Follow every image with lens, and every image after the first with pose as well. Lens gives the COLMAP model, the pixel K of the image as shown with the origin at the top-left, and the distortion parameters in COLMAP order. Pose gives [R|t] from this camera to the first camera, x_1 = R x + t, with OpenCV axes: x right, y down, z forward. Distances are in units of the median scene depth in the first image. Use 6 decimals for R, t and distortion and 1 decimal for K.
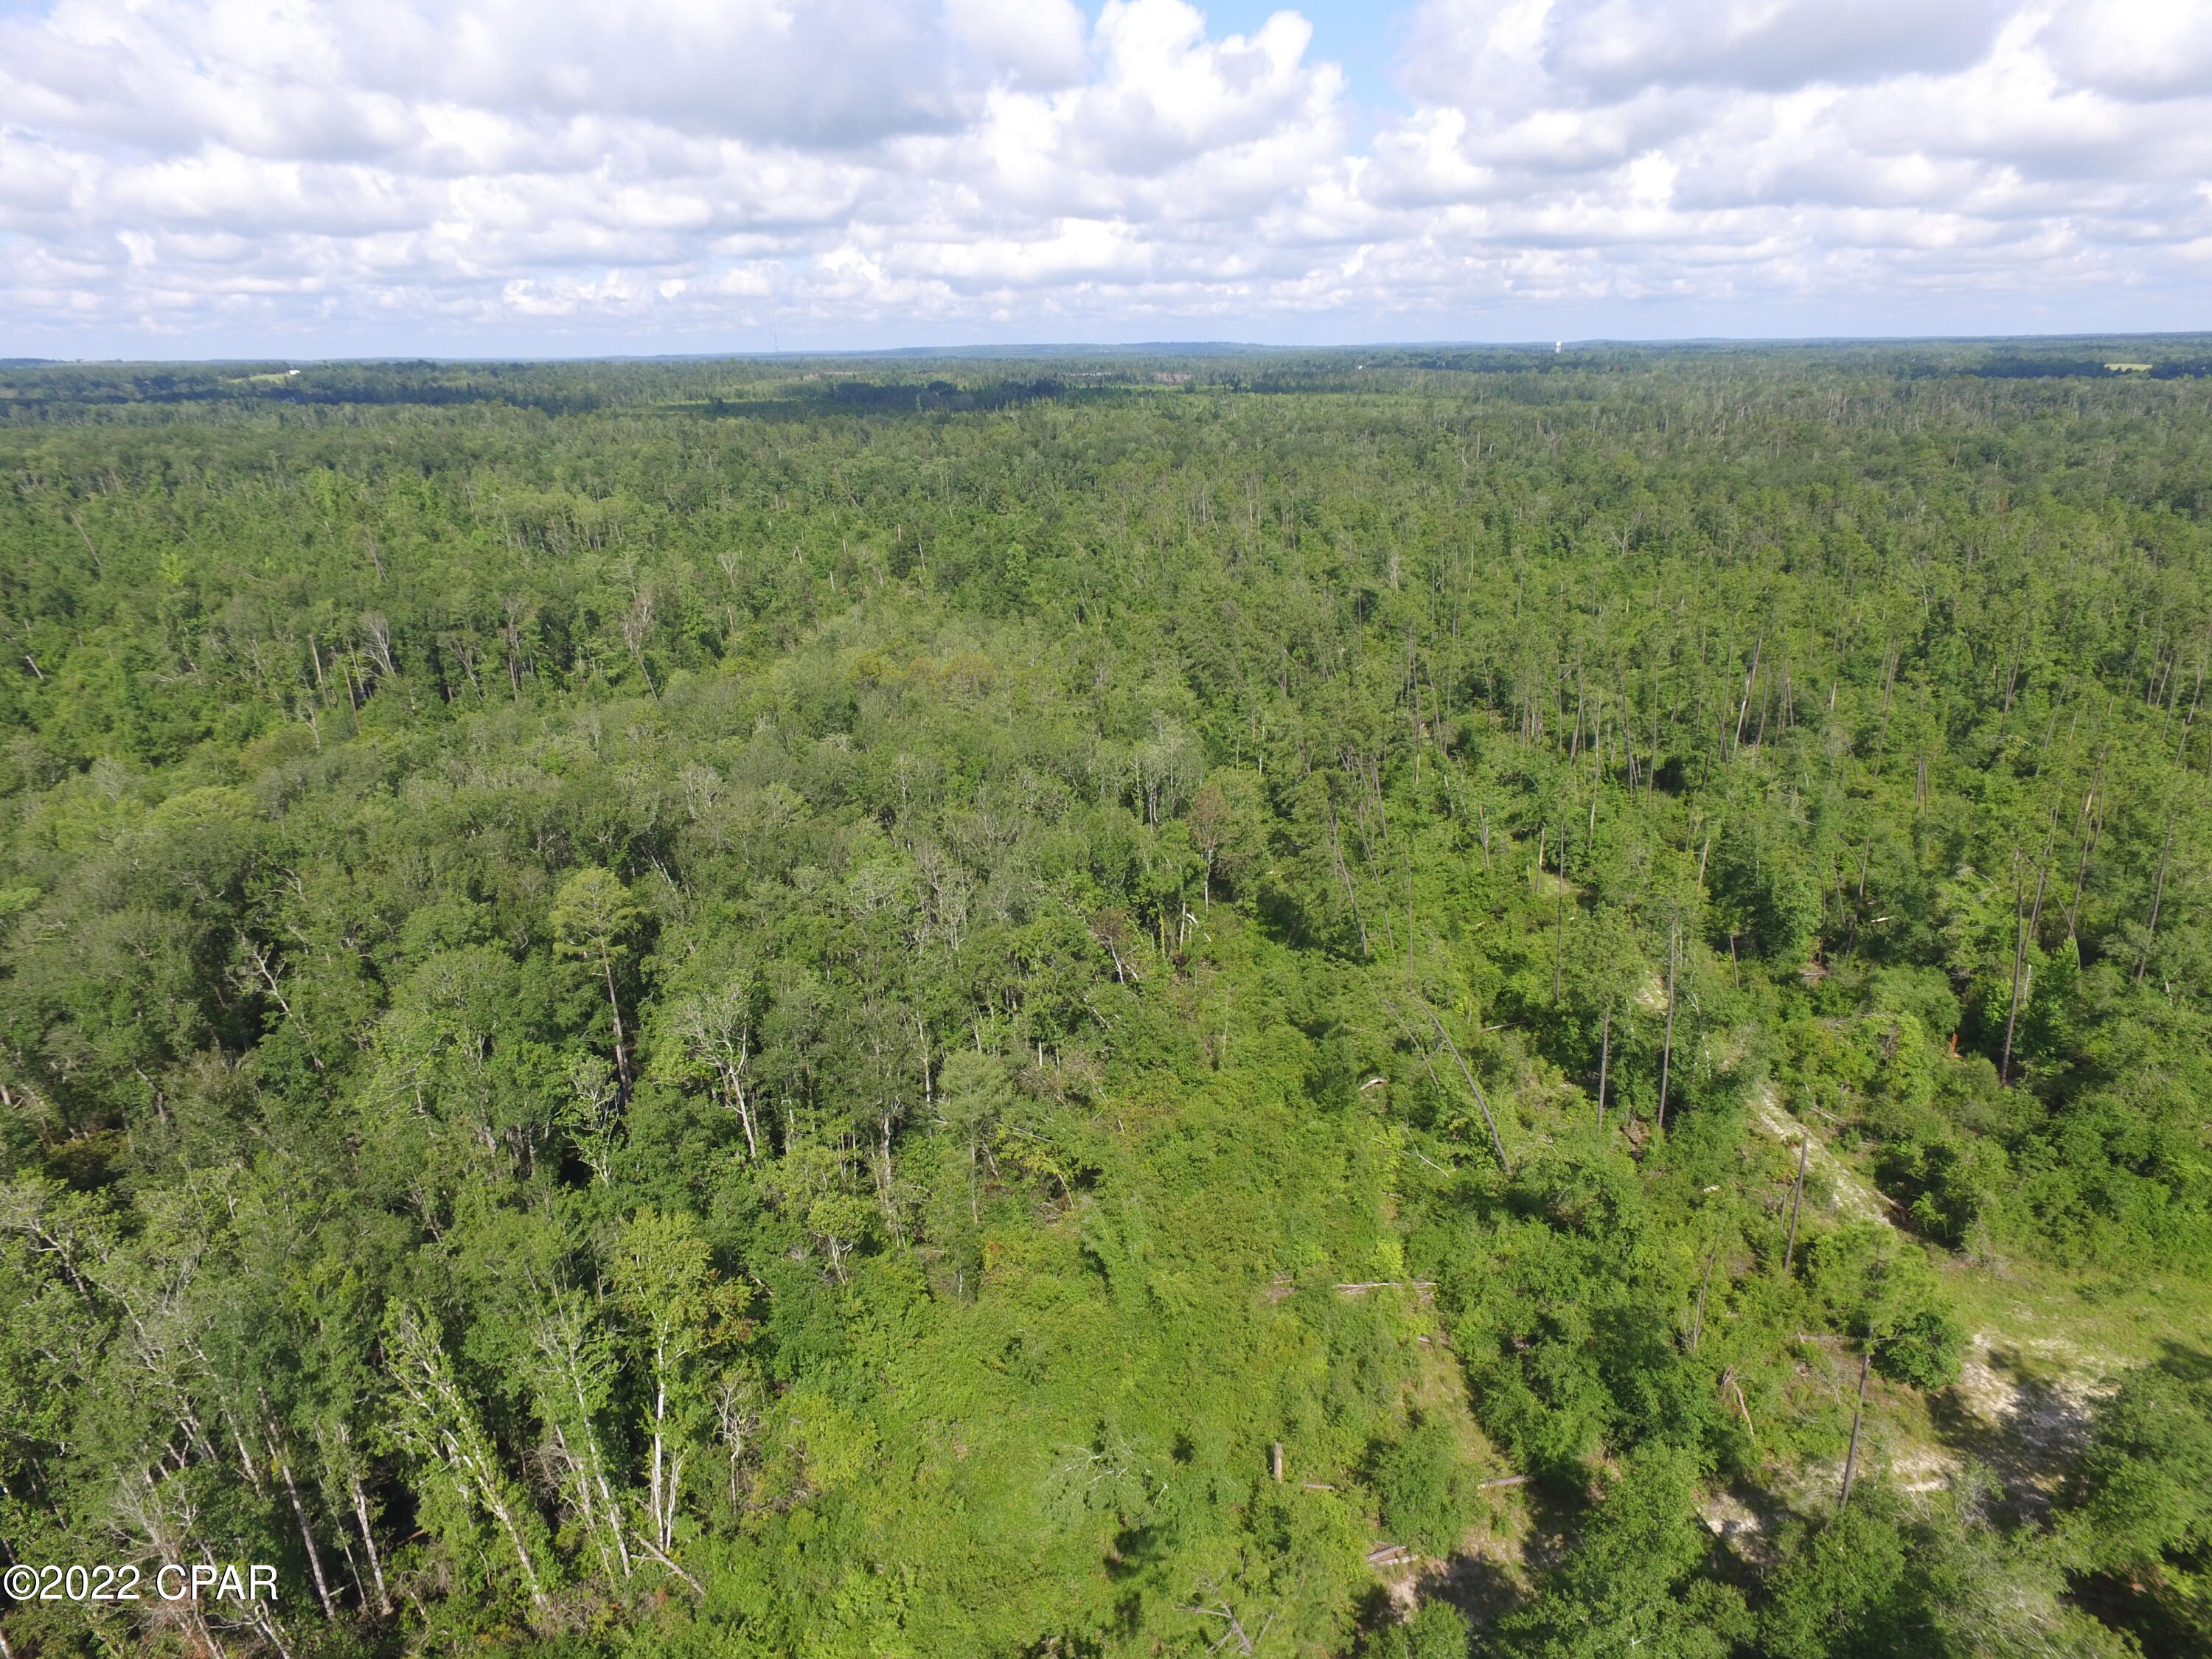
lens RADIAL K [[1288.0, 0, 1089.5], [0, 1288.0, 826.7], [0, 0, 1]] dist [-0.009220, 0.014752]
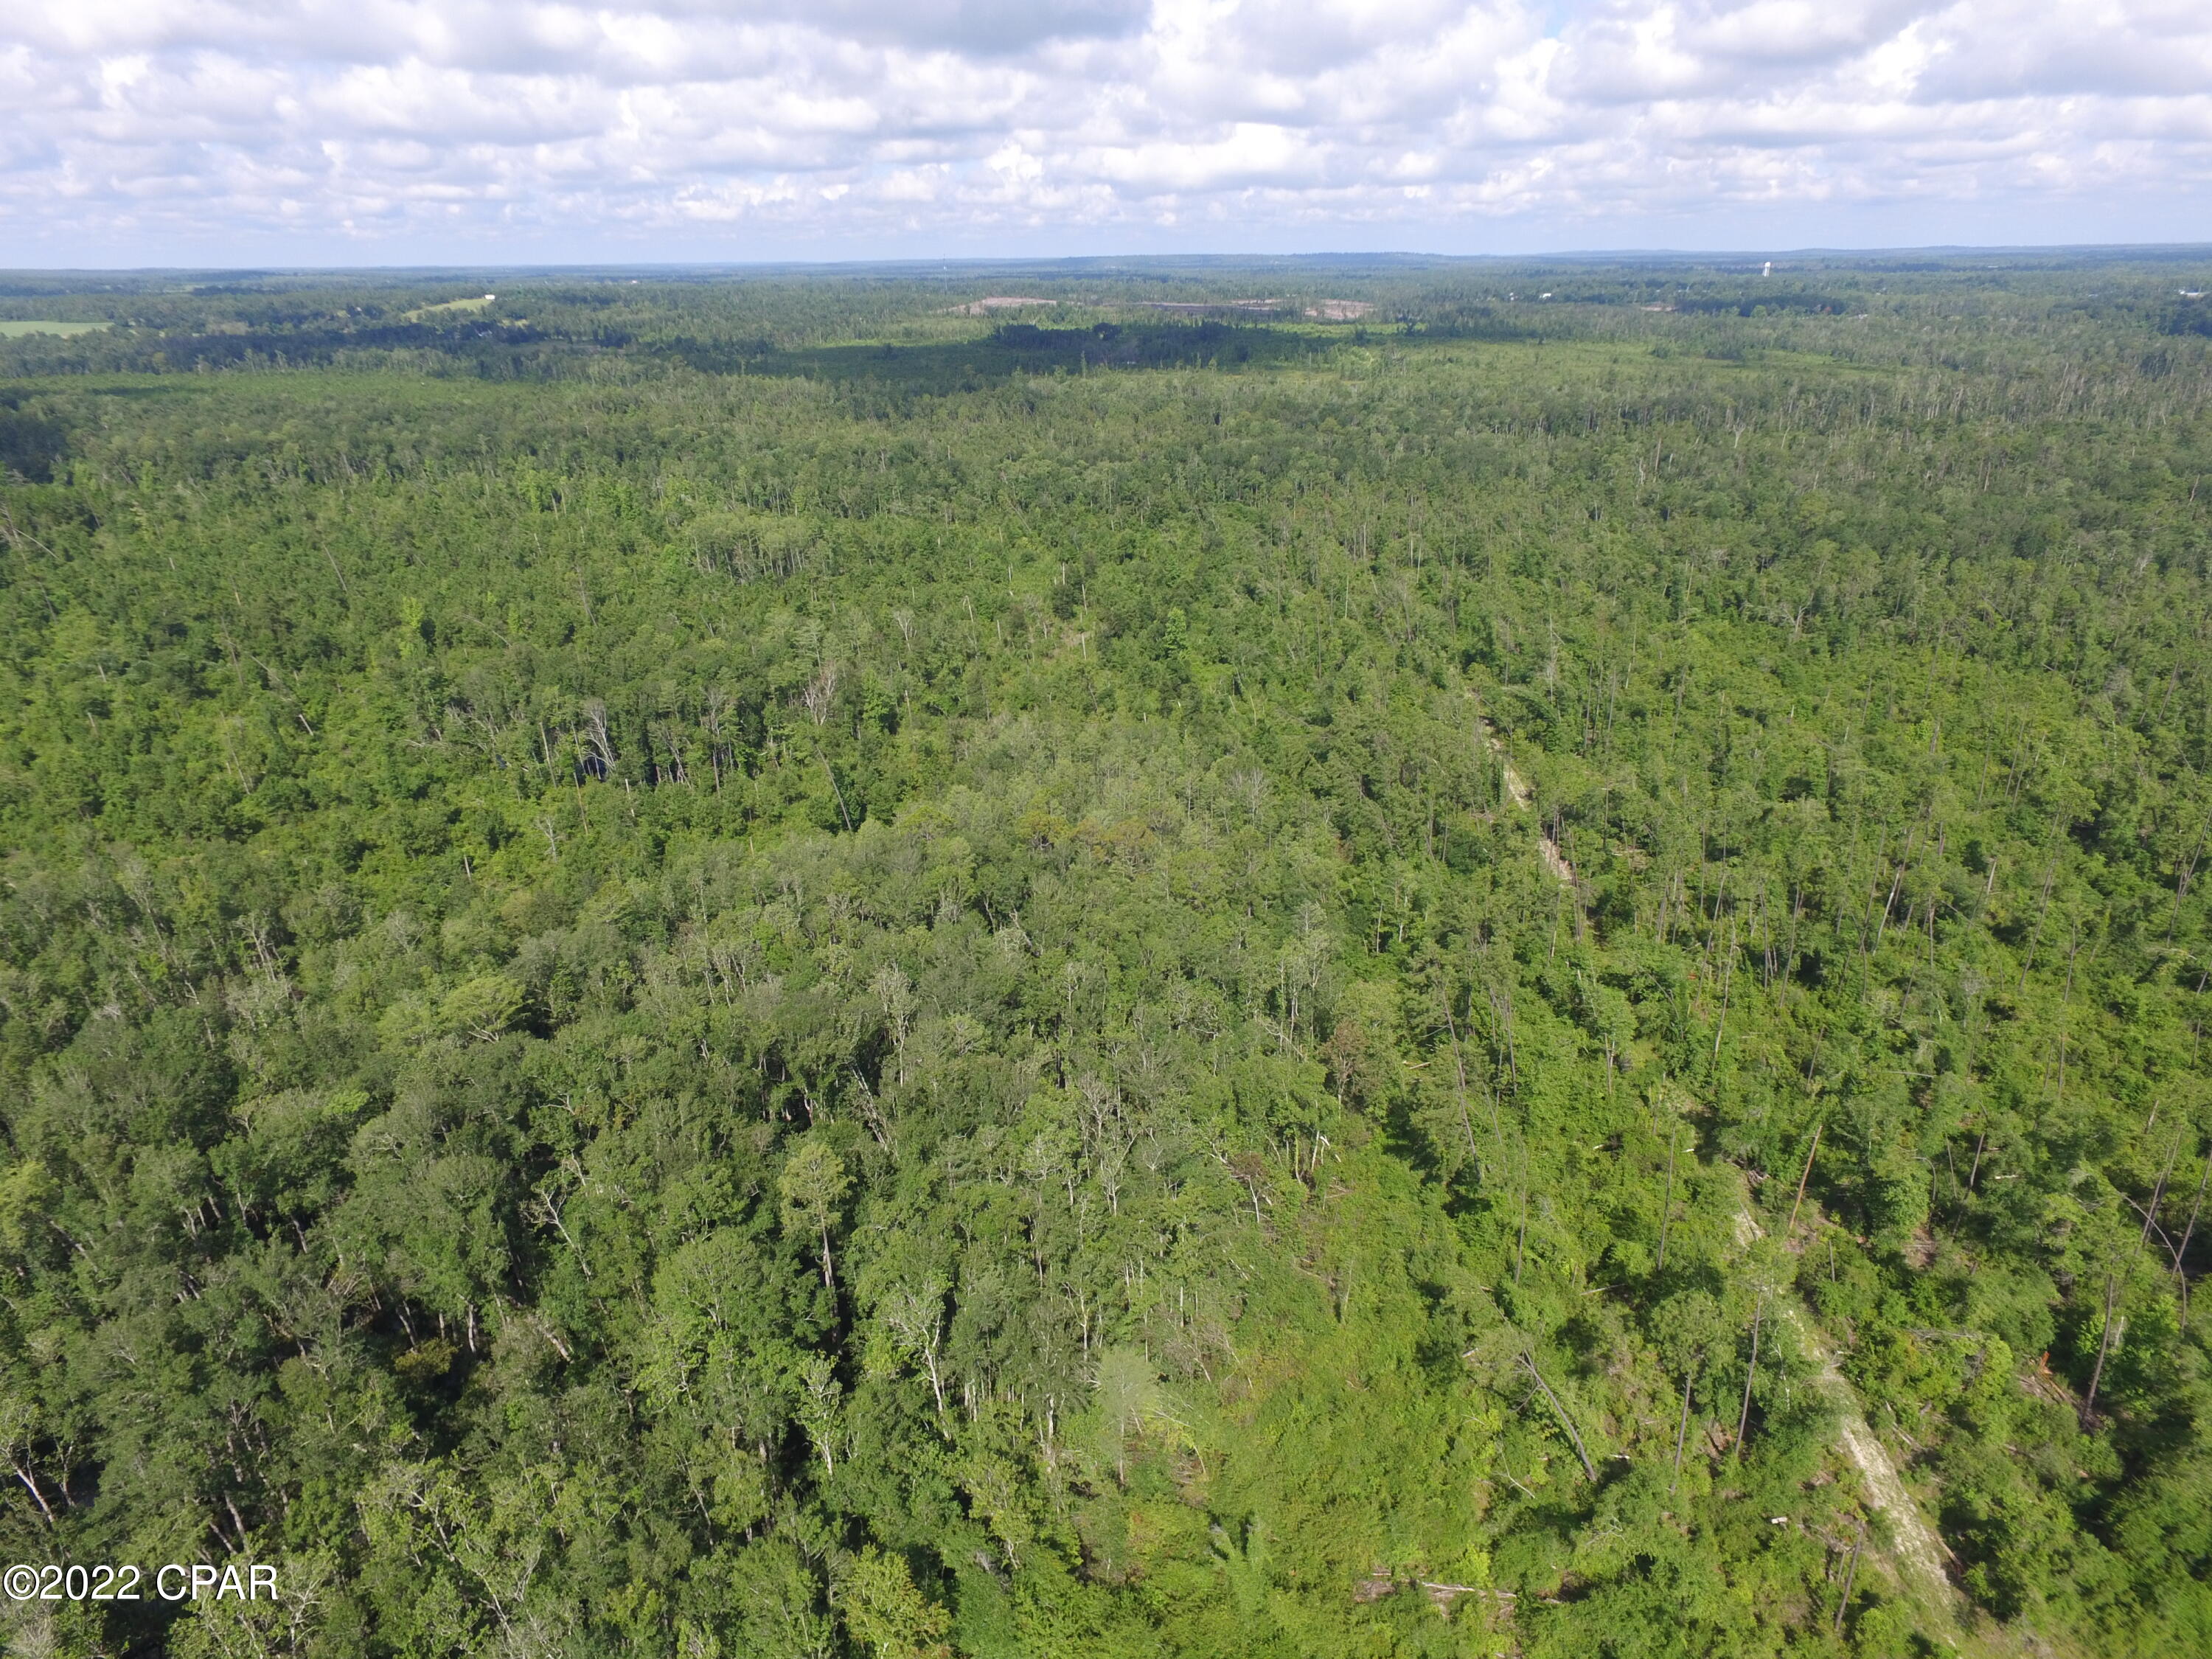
lens RADIAL K [[1288.0, 0, 1089.1], [0, 1288.0, 832.9], [0, 0, 1]] dist [-0.009220, 0.014752]
pose [[0.992641, 0.043225, -0.113116, -0.009935], [-0.035703, 0.997066, 0.067706, -0.335474], [0.115711, -0.063169, 0.991272, -0.127936]]
